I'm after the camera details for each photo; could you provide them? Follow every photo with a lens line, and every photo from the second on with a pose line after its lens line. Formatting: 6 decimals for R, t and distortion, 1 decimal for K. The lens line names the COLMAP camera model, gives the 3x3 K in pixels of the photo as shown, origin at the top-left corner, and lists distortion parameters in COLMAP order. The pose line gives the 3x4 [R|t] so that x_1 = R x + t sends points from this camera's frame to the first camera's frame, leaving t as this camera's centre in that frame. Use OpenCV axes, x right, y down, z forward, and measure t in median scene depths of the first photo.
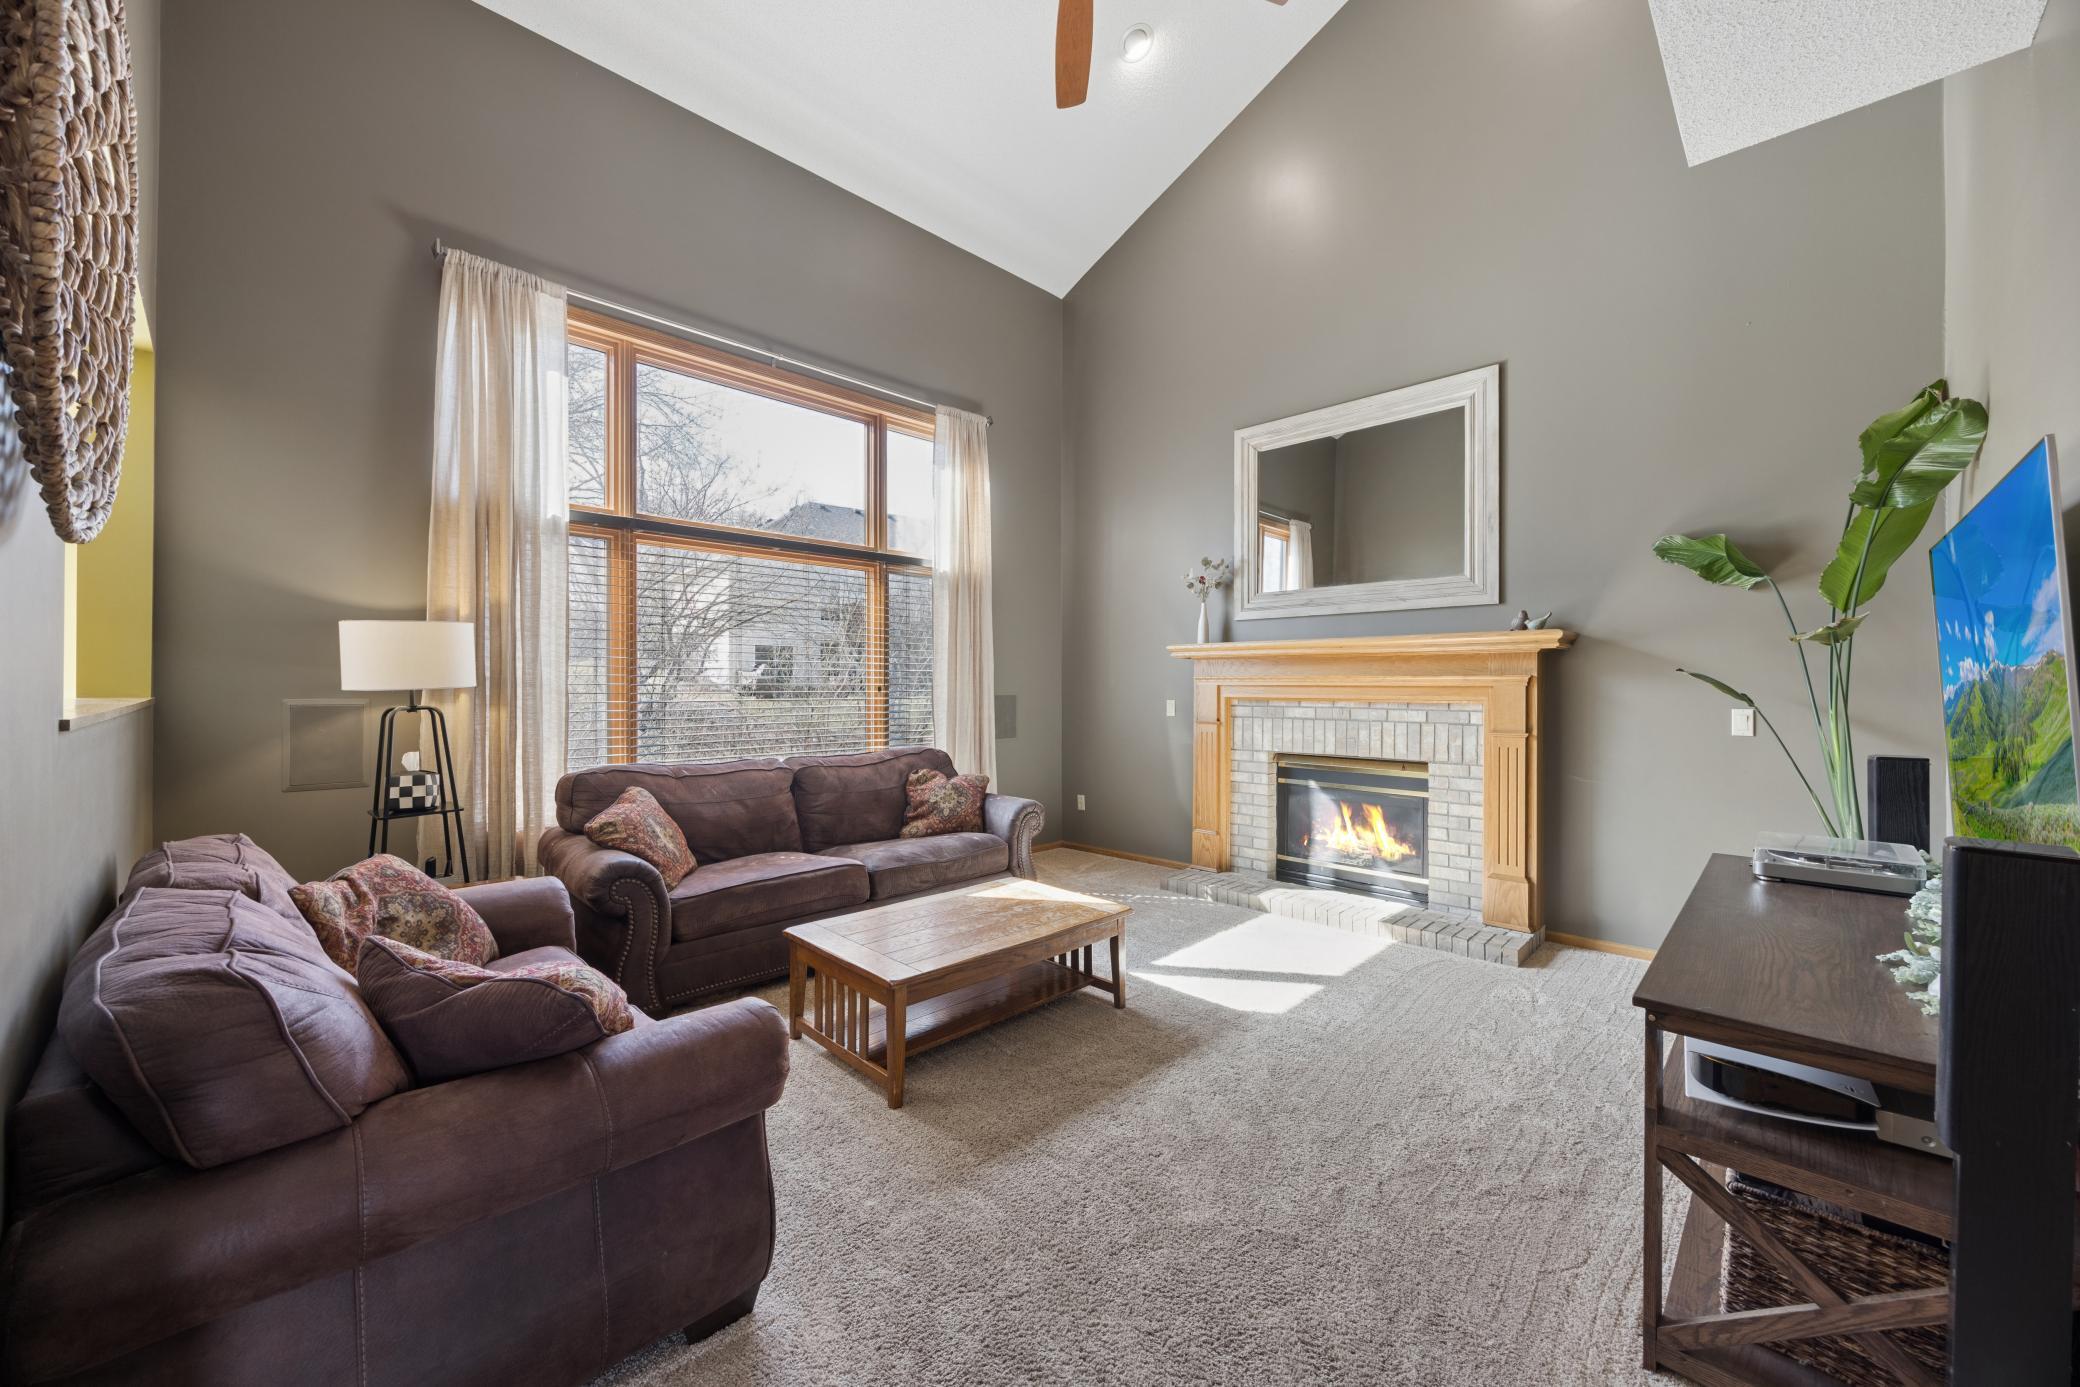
lens RADIAL K [[803.3, 0, 1029.9], [0, 803.3, 685.8], [0, 0, 1]] dist [-0.001221, 0.000019]
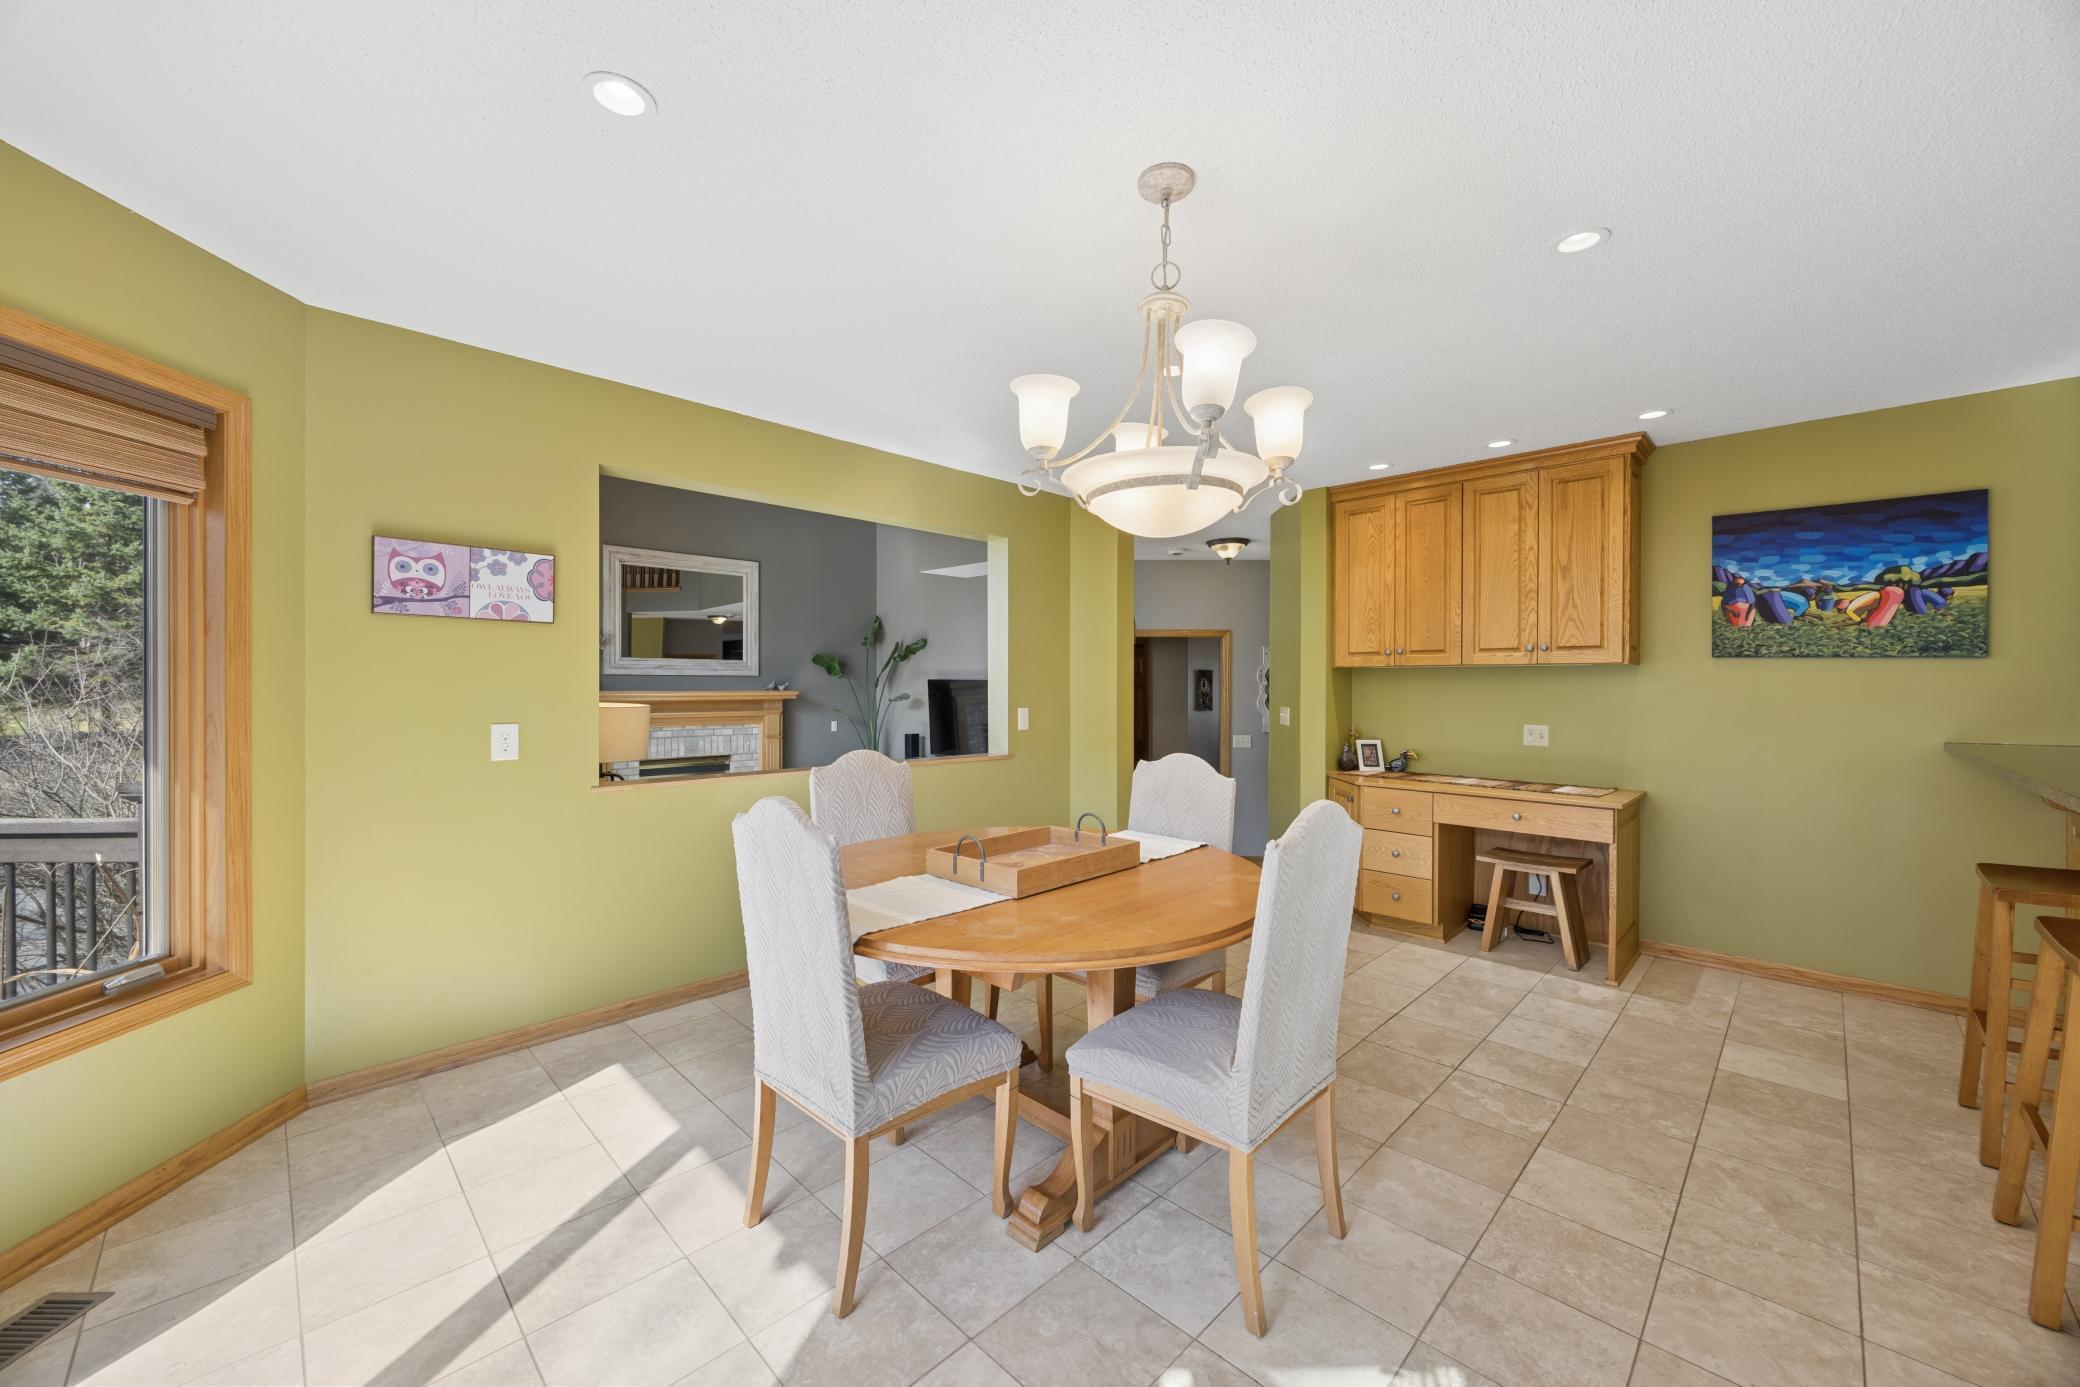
lens RADIAL K [[803.3, 0, 1026.9], [0, 803.3, 688.1], [0, 0, 1]] dist [-0.001221, 0.000019]
pose [[0.007165, -0.011292, 0.999911, -1.347675], [-0.004715, 0.999925, 0.011326, -0.086017], [-0.999963, -0.004796, 0.007112, 0.247837]]
